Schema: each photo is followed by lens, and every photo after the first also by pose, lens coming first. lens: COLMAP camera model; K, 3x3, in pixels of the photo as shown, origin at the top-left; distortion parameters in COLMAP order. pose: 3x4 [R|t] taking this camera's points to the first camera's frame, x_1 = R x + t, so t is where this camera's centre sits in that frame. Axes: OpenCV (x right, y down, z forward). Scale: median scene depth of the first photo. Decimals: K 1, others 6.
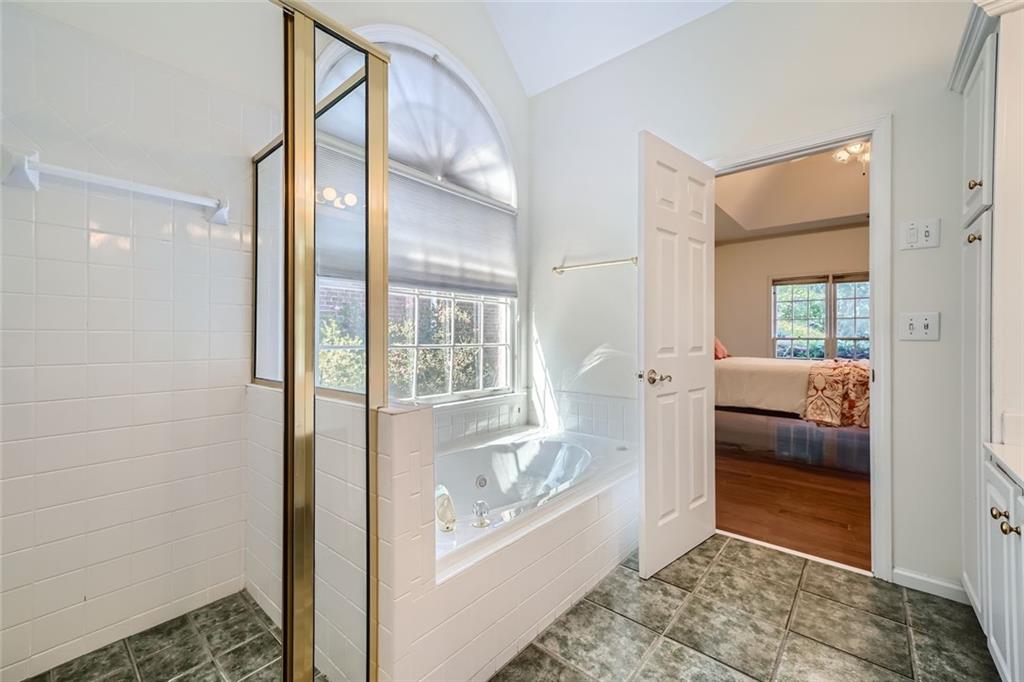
lens RADIAL K [[417.5, 0, 509.2], [0, 417.5, 337.3], [0, 0, 1]] dist [-0.000729, 0.005426]
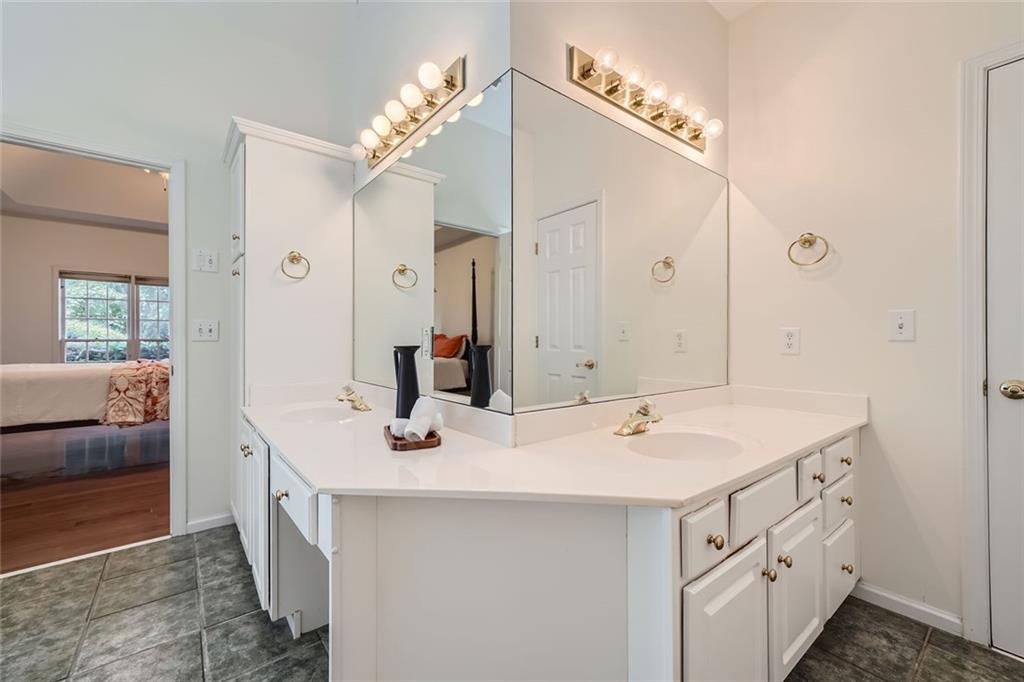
lens RADIAL K [[417.5, 0, 509.2], [0, 417.5, 337.3], [0, 0, 1]] dist [-0.000729, 0.005426]
pose [[0.181318, 0.000492, 0.983424, -0.075600], [0.002204, 0.999997, -0.000907, -0.000610], [-0.983422, 0.002332, 0.181316, -0.093430]]
